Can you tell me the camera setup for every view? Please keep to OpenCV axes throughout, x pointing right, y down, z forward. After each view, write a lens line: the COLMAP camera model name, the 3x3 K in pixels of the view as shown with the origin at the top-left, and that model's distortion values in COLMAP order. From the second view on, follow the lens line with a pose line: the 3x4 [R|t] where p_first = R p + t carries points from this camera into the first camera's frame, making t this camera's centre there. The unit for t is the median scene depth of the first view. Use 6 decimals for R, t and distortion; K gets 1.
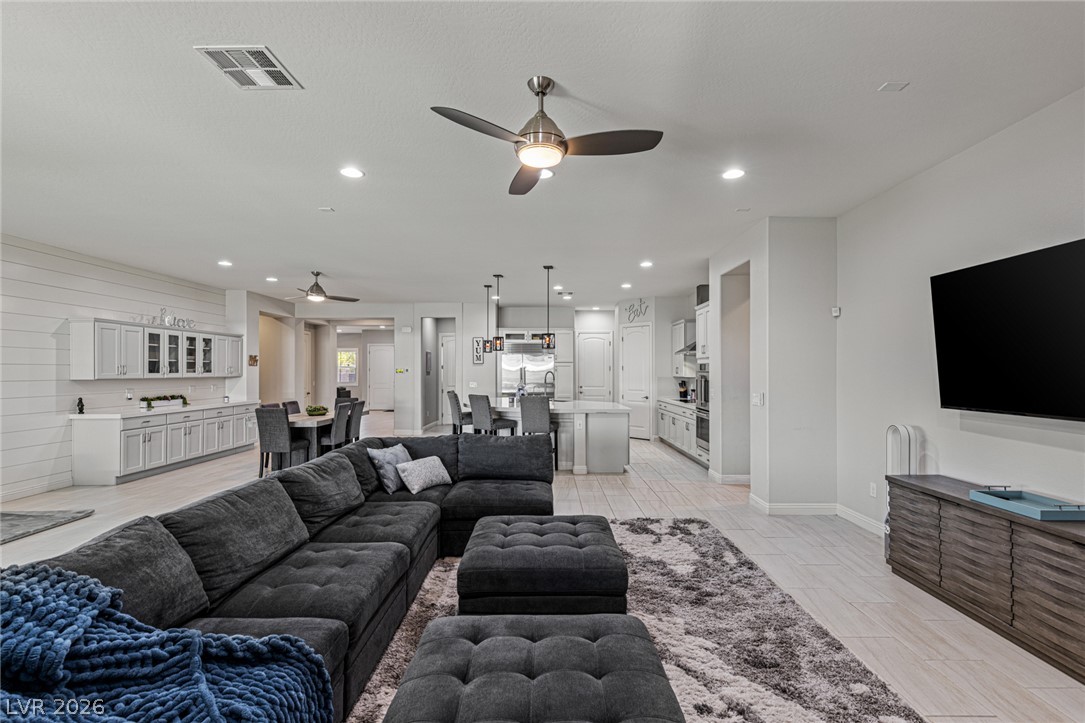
lens RADIAL K [[493.0, 0, 548.7], [0, 493.0, 364.3], [0, 0, 1]] dist [0.011174, -0.000296]
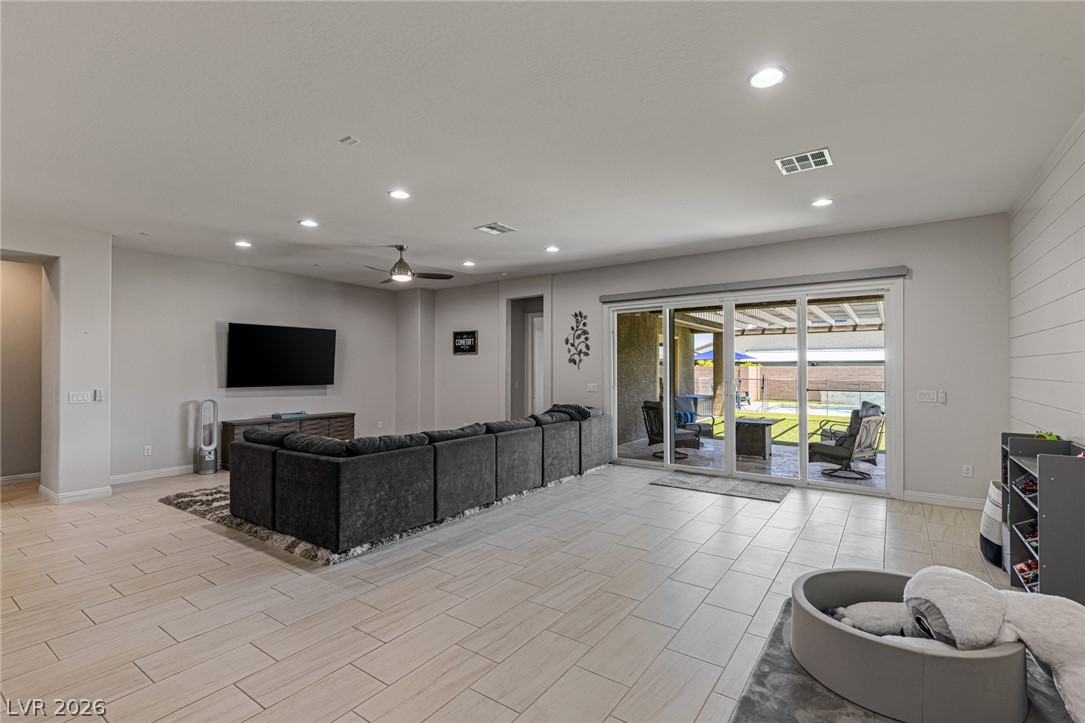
lens RADIAL K [[493.0, 0, 548.7], [0, 493.0, 364.3], [0, 0, 1]] dist [0.011174, -0.000296]
pose [[-0.814117, 0.010160, 0.580612, -0.726664], [-0.002455, 0.999778, -0.020936, 0.016132], [-0.580696, -0.018470, -0.813911, 0.940673]]
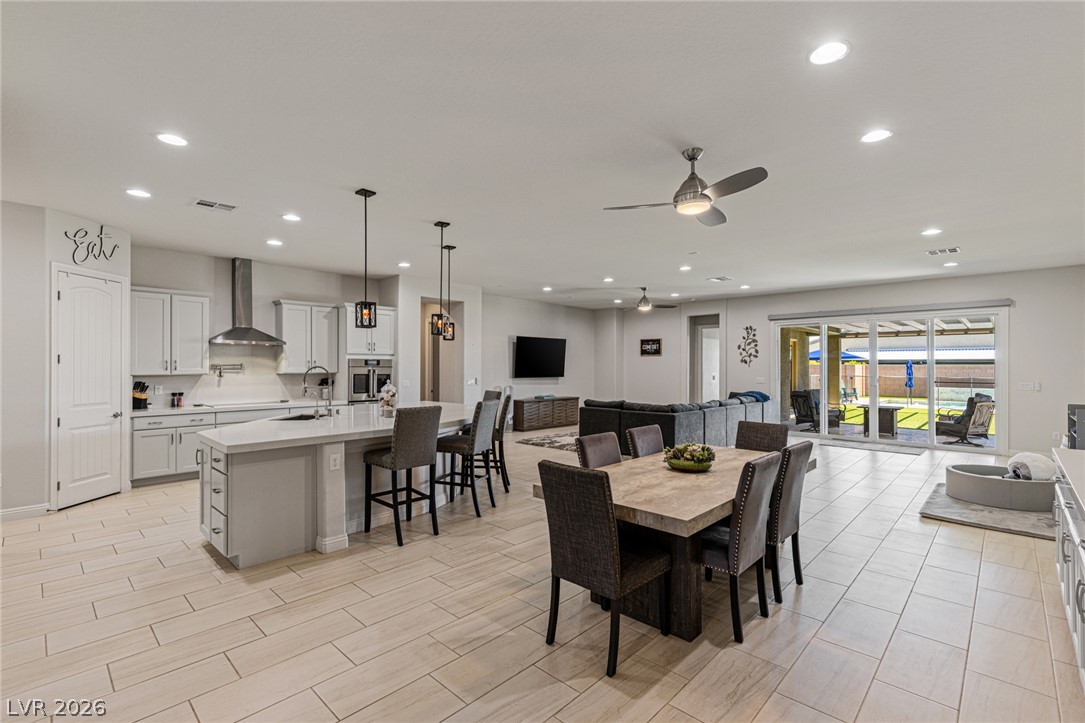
lens RADIAL K [[493.0, 0, 548.7], [0, 493.0, 364.3], [0, 0, 1]] dist [0.011174, -0.000296]
pose [[-0.725607, 0.004652, 0.688093, -0.747875], [-0.008155, 0.999849, -0.015359, 0.023707], [-0.688061, -0.016756, -0.725460, 1.546108]]
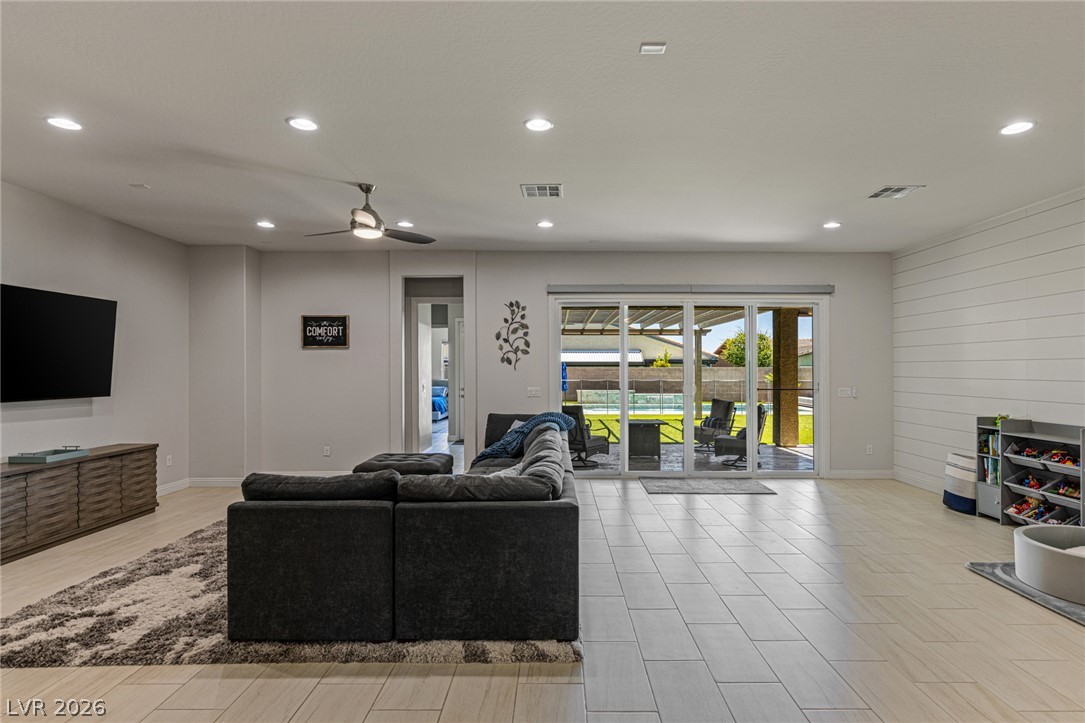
lens RADIAL K [[561.2, 0, 559.7], [0, 561.2, 368.5], [0, 0, 1]] dist [0.003048, 0.000951]
pose [[-0.999993, 0.003332, 0.001656, -0.232952], [0.003310, 0.999905, -0.013355, 0.015210], [-0.001701, -0.013349, -0.999909, 1.047169]]
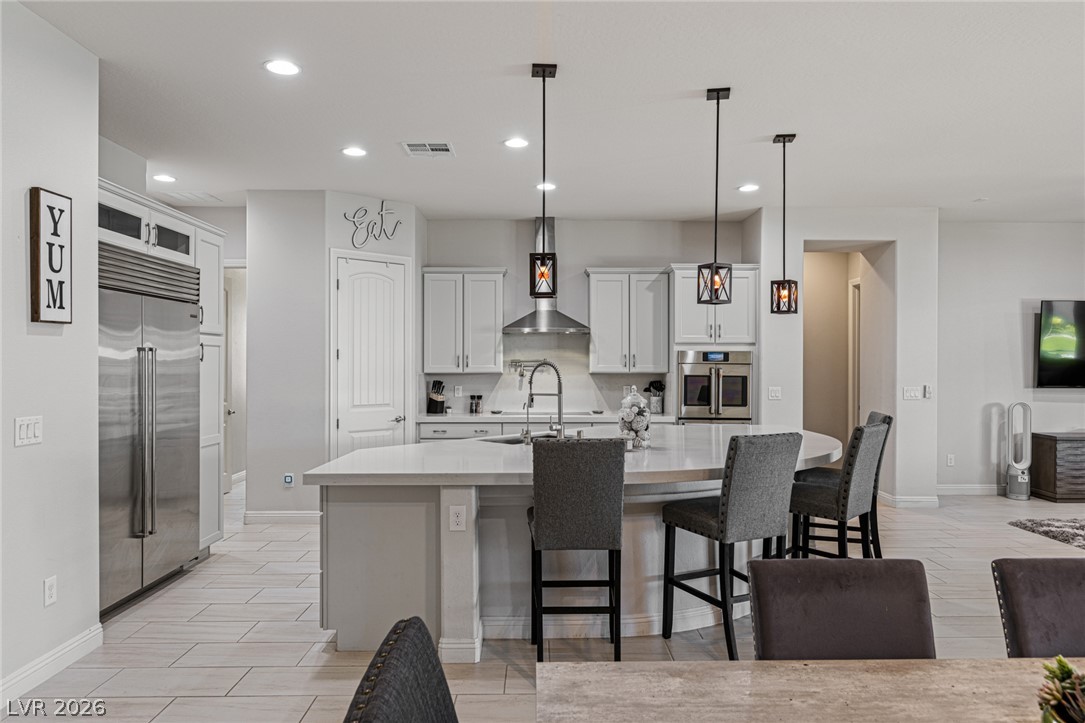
lens RADIAL K [[718.8, 0, 548.0], [0, 718.8, 362.6], [0, 0, 1]] dist [0.000141, -0.000906]
pose [[-0.011978, 0.002167, 0.999926, -0.688881], [-0.015357, 0.999879, -0.002351, 0.019916], [-0.999810, -0.015384, -0.011943, 1.255158]]
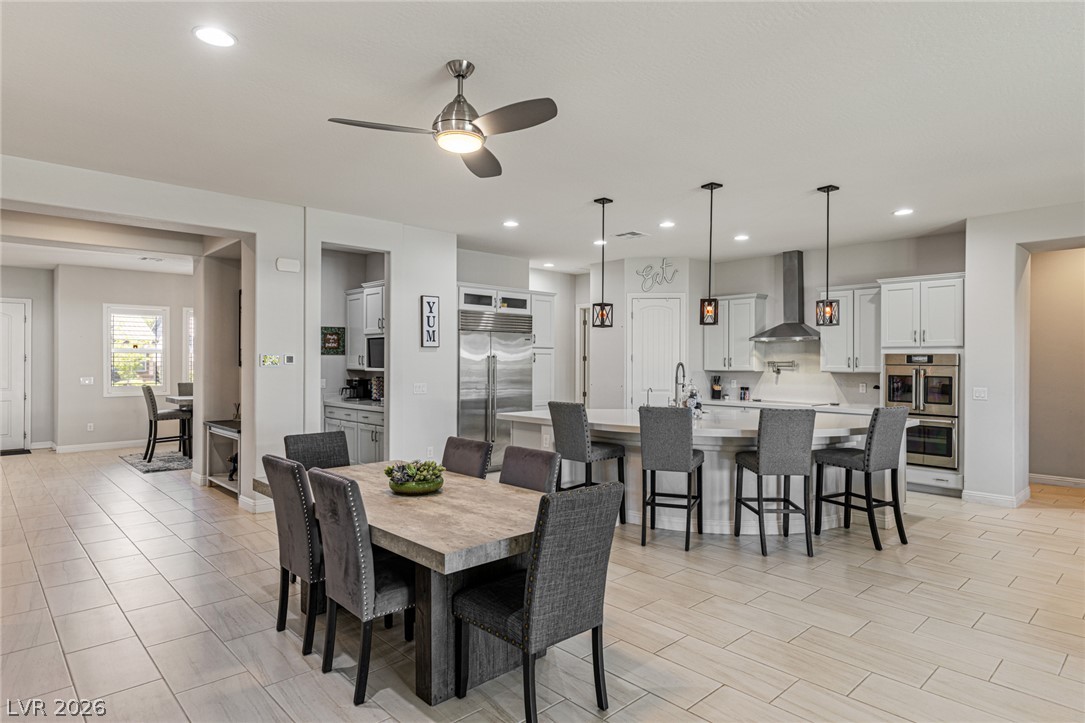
lens RADIAL K [[609.5, 0, 548.1], [0, 609.5, 358.9], [0, 0, 1]] dist [0.010620, 0.000014]
pose [[0.728802, 0.007935, 0.684678, -0.766350], [-0.015048, 0.999877, 0.004431, 0.010236], [-0.684559, -0.013532, 0.728832, 0.708247]]
